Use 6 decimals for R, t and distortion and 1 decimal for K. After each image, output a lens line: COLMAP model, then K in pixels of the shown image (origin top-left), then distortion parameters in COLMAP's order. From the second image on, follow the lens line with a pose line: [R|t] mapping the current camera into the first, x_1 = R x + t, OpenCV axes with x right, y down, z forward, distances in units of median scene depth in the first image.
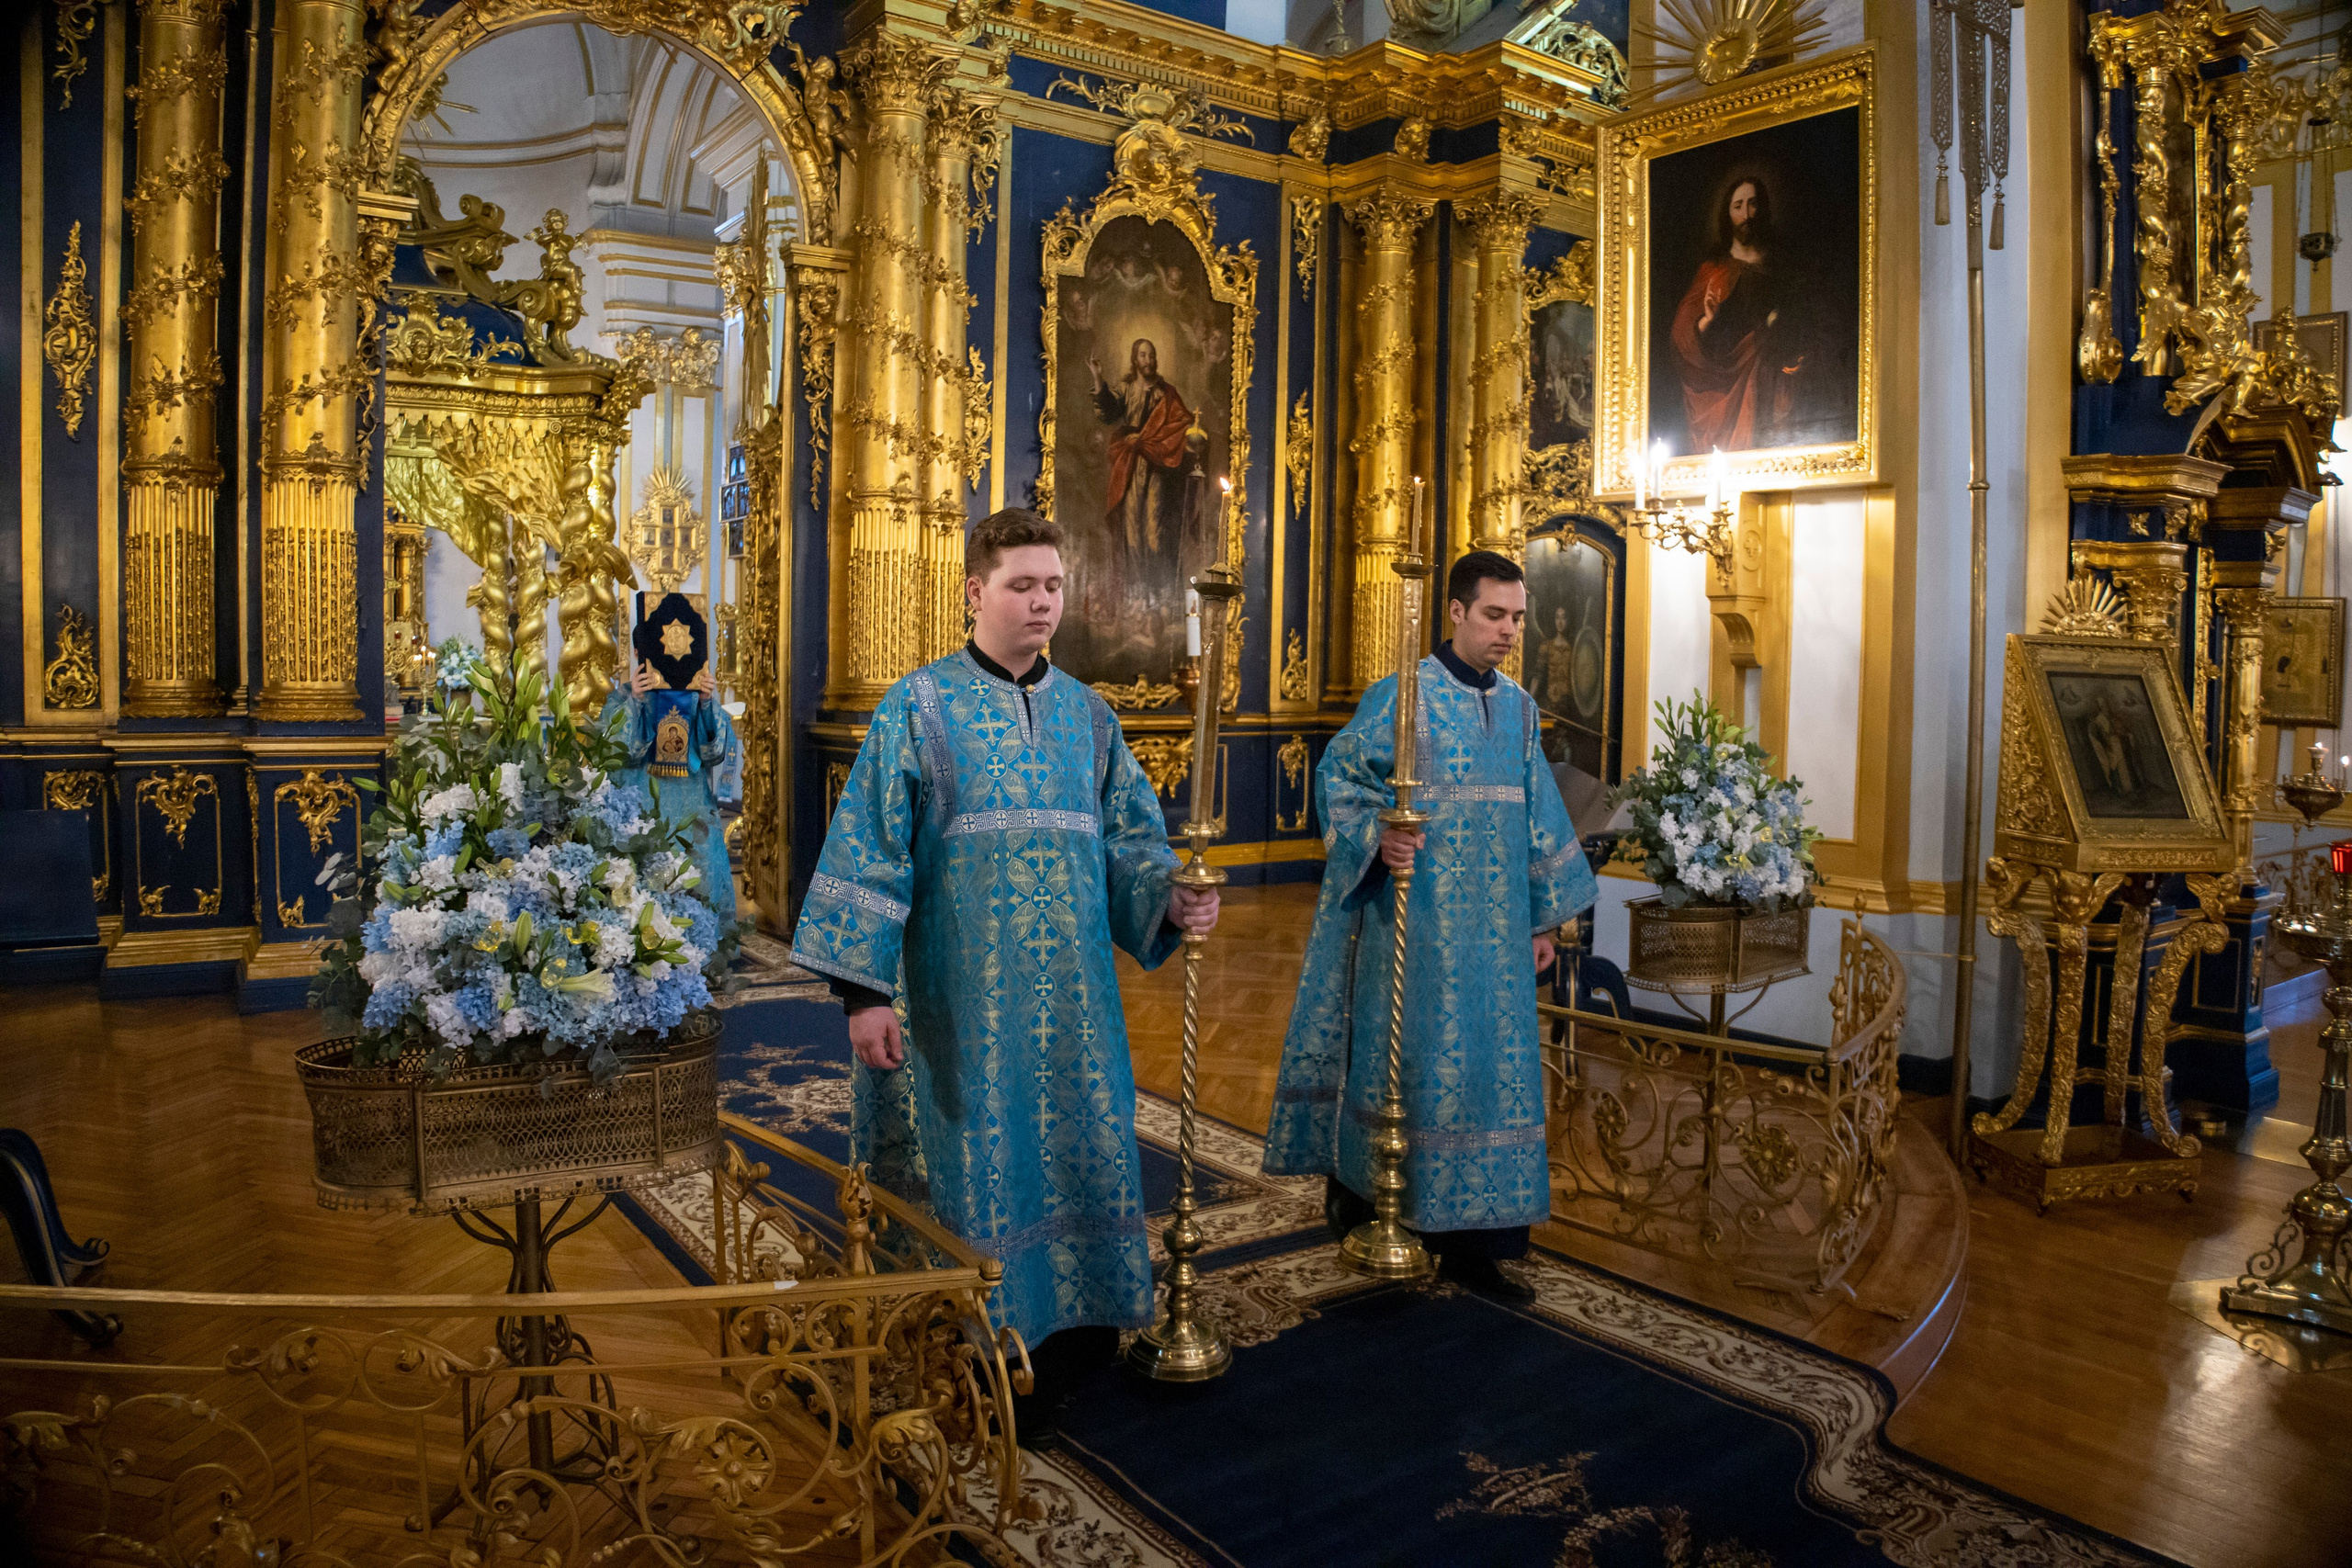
lens RADIAL K [[1589.8, 0, 1185.6], [0, 1589.8, 801.5], [0, 0, 1]] dist [-0.167545, 0.058806]
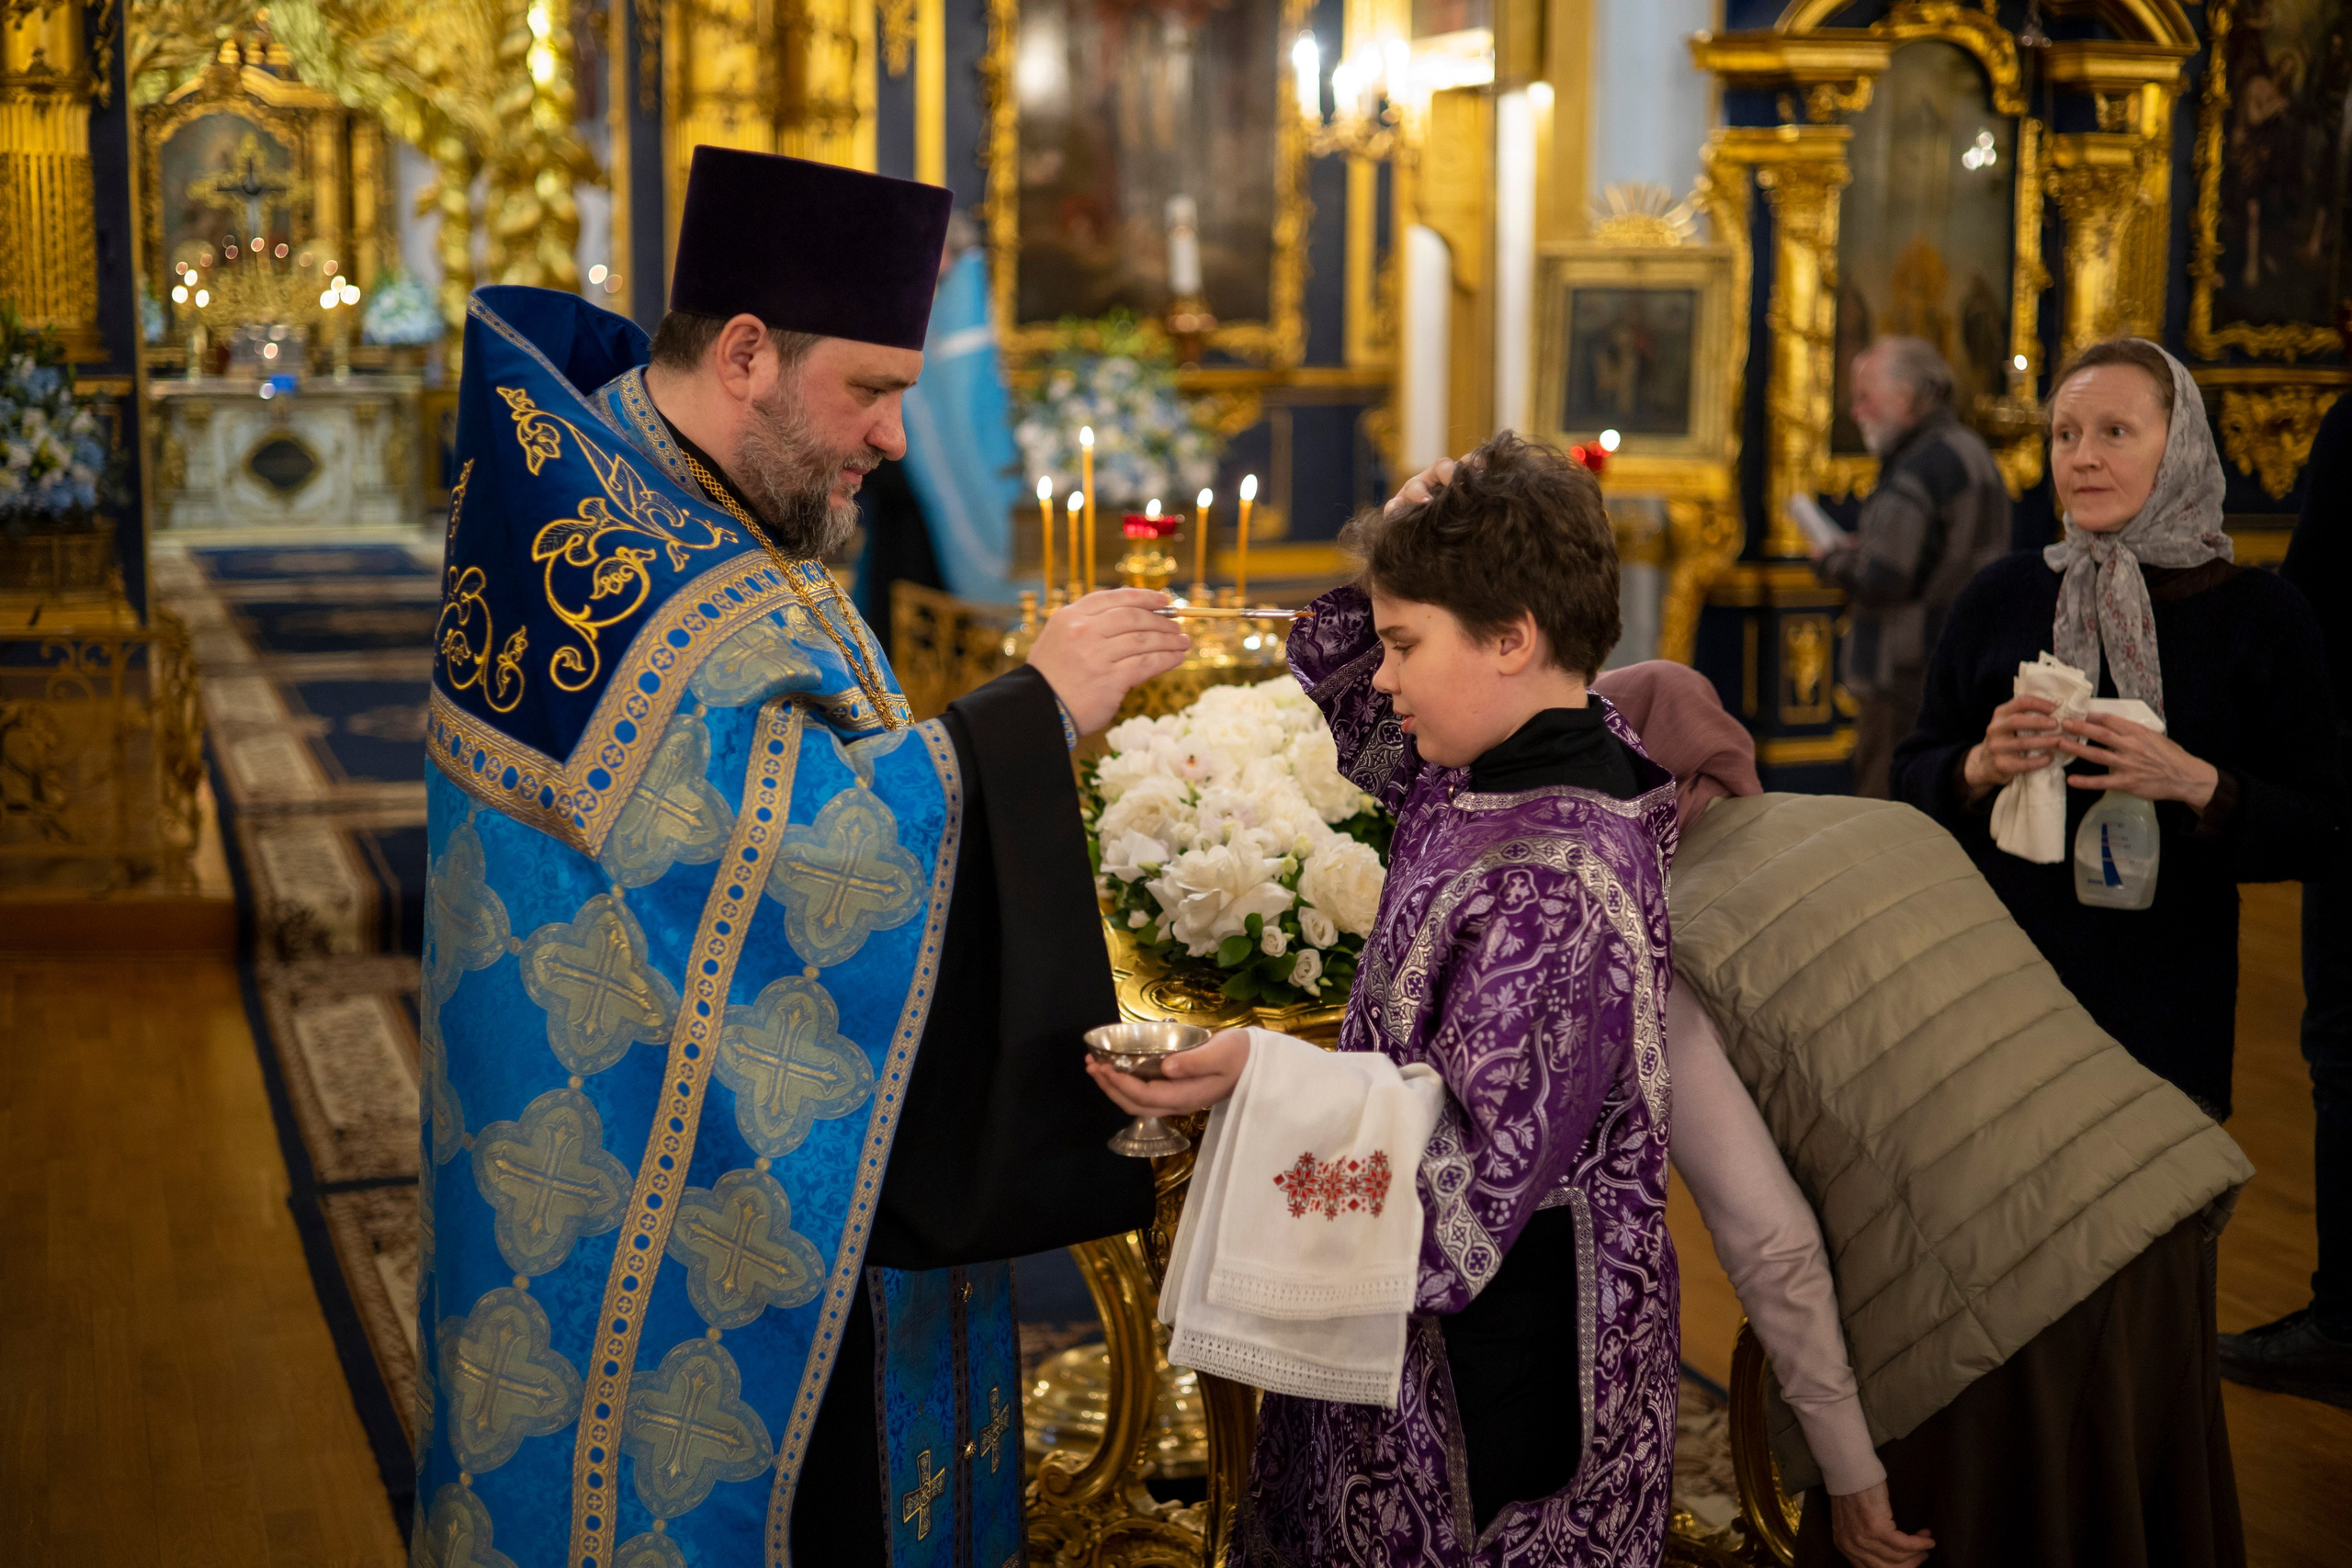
lens RADIAL K [[3291.1, 0, 1173.6], [0, 3291.1, 791.0], [0, 0, 1]] dist [0.036482, -0.181078]
pose [[0.957880, 0.030380, -0.285556, 0.547471], [-0.014031, 0.998152, 0.059128, 0.065351], [0.286825, -0.052631, 0.956536, -0.614163]]
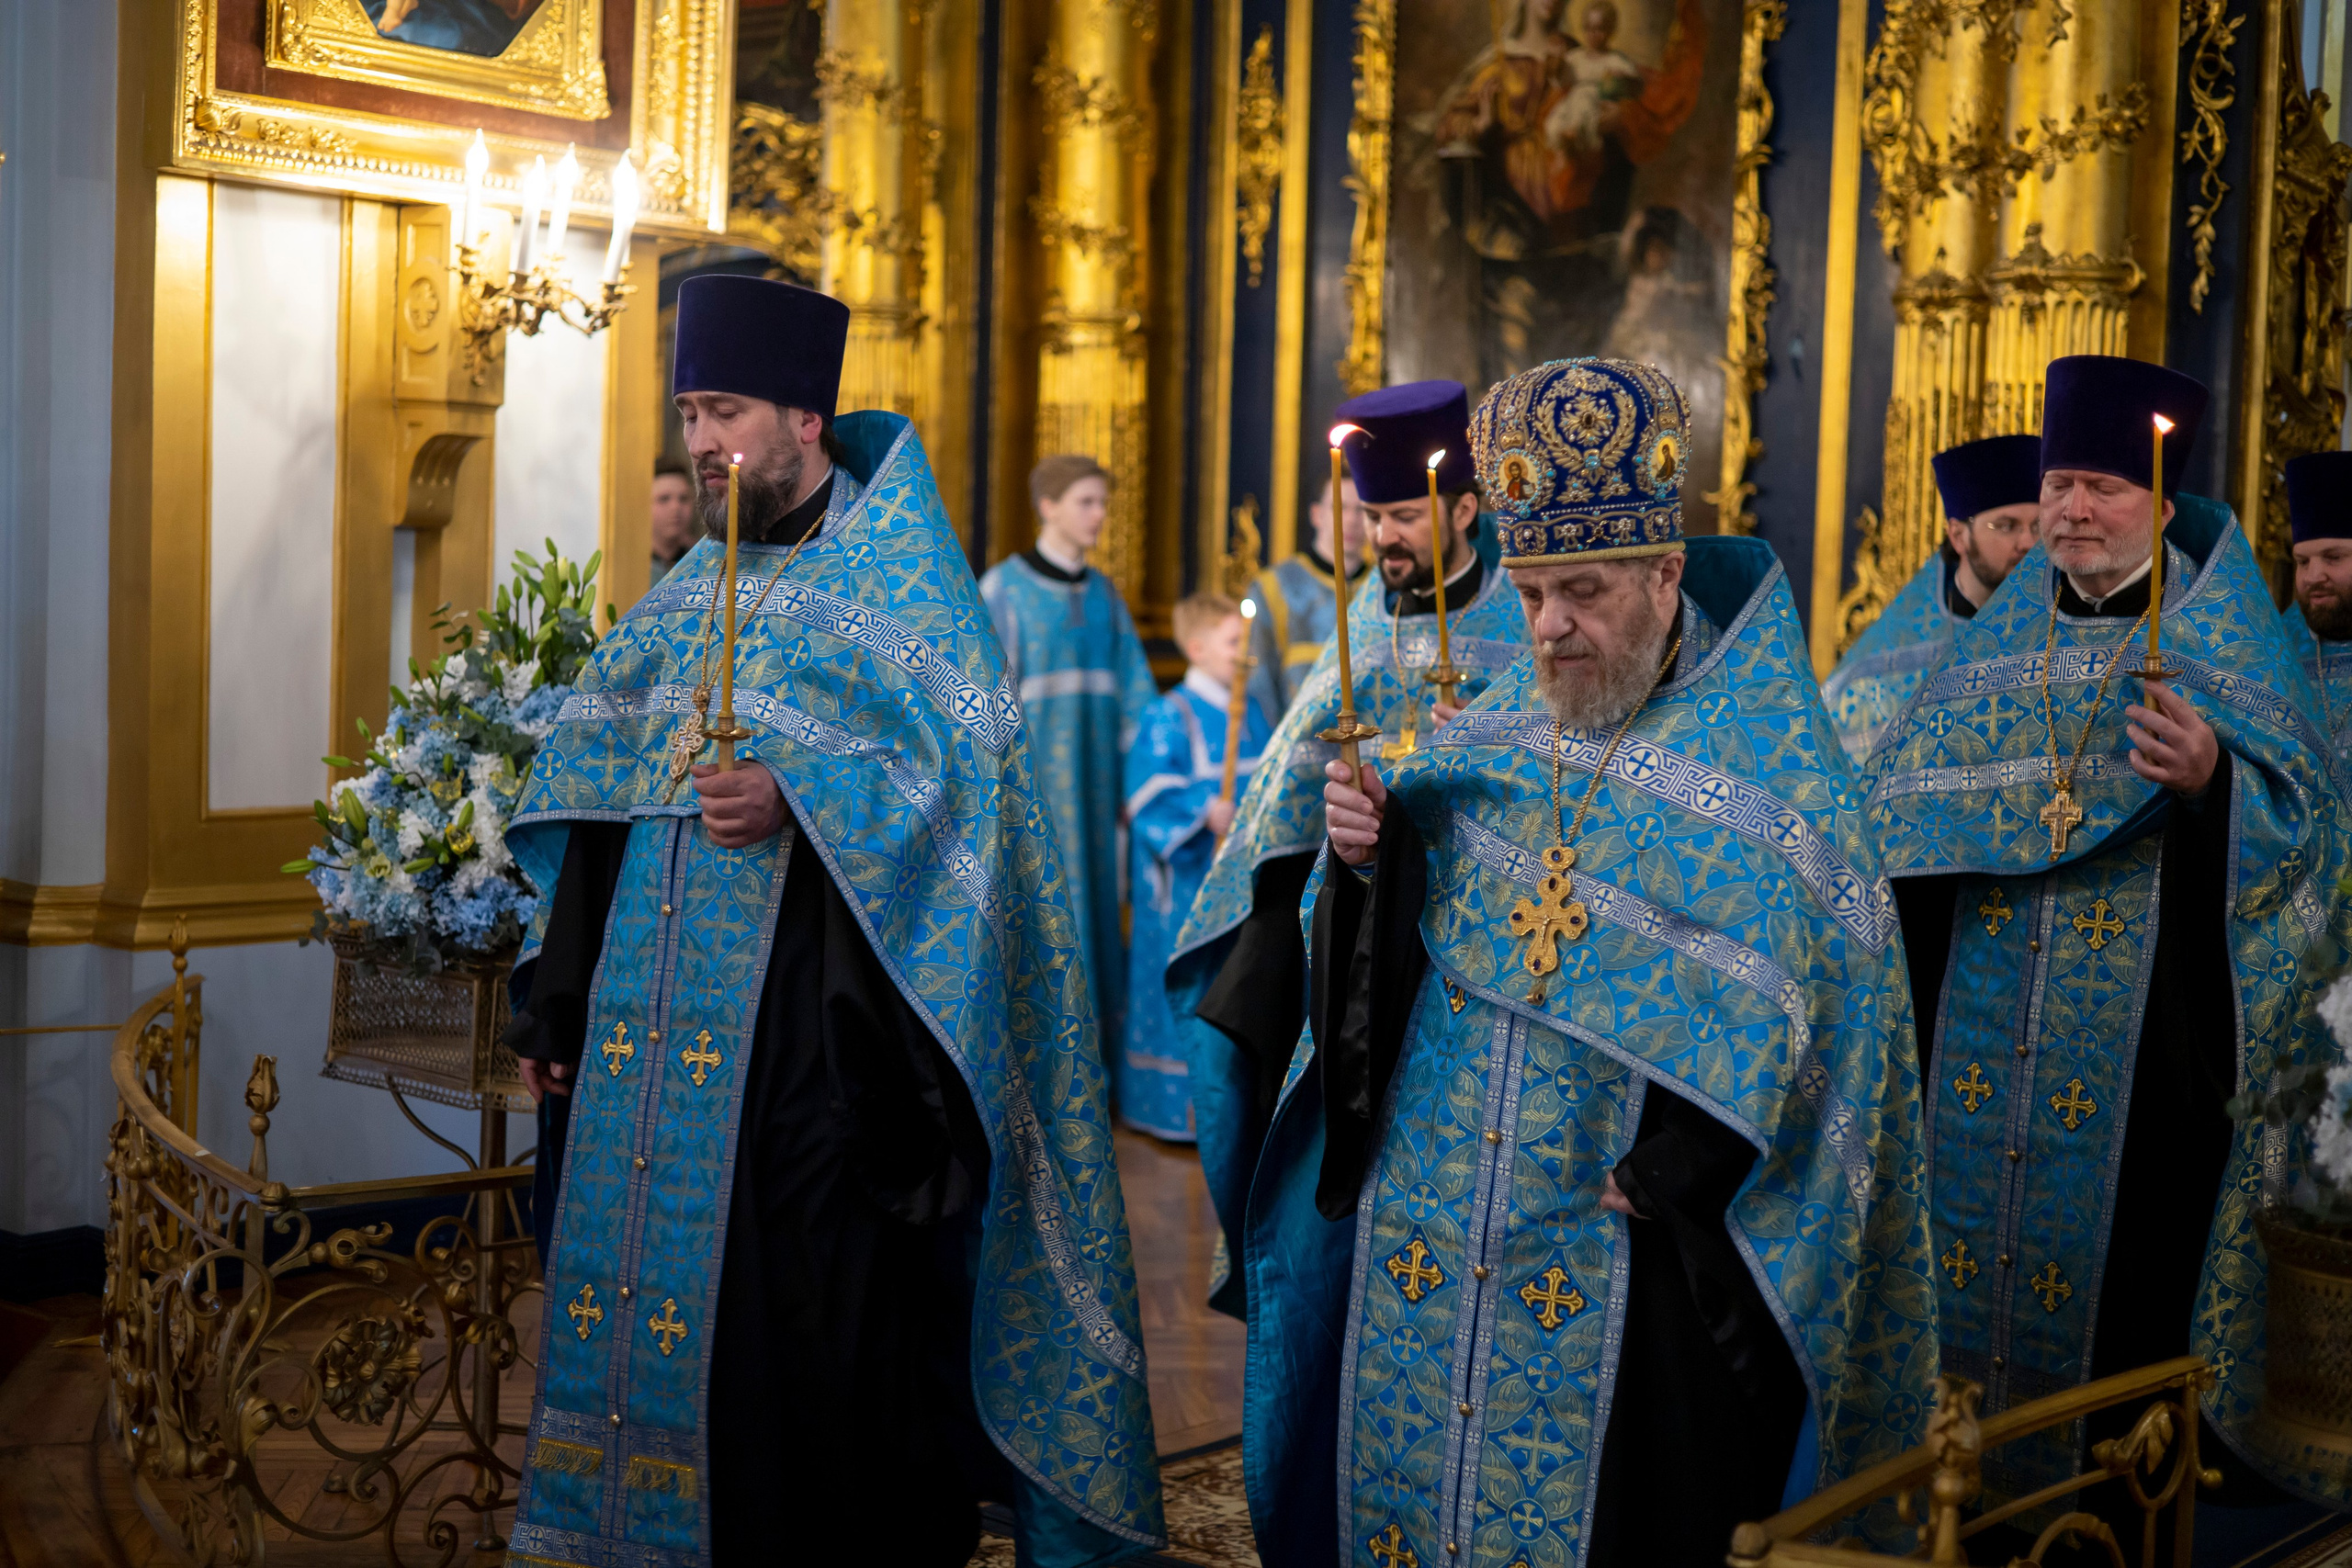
lens RADIAL K [[3291.1, 0, 1173.6], [0, 3291.1, 791.0], [0, 0, 1]] dist [0.036482, -0.181078]
pose [[0.260549, 0.057142, -0.963768, 0.505763], [-0.108972, 0.993608, 0.029451, -0.014077], [0.959291, 0.097350, 0.265111, 0.260212]]
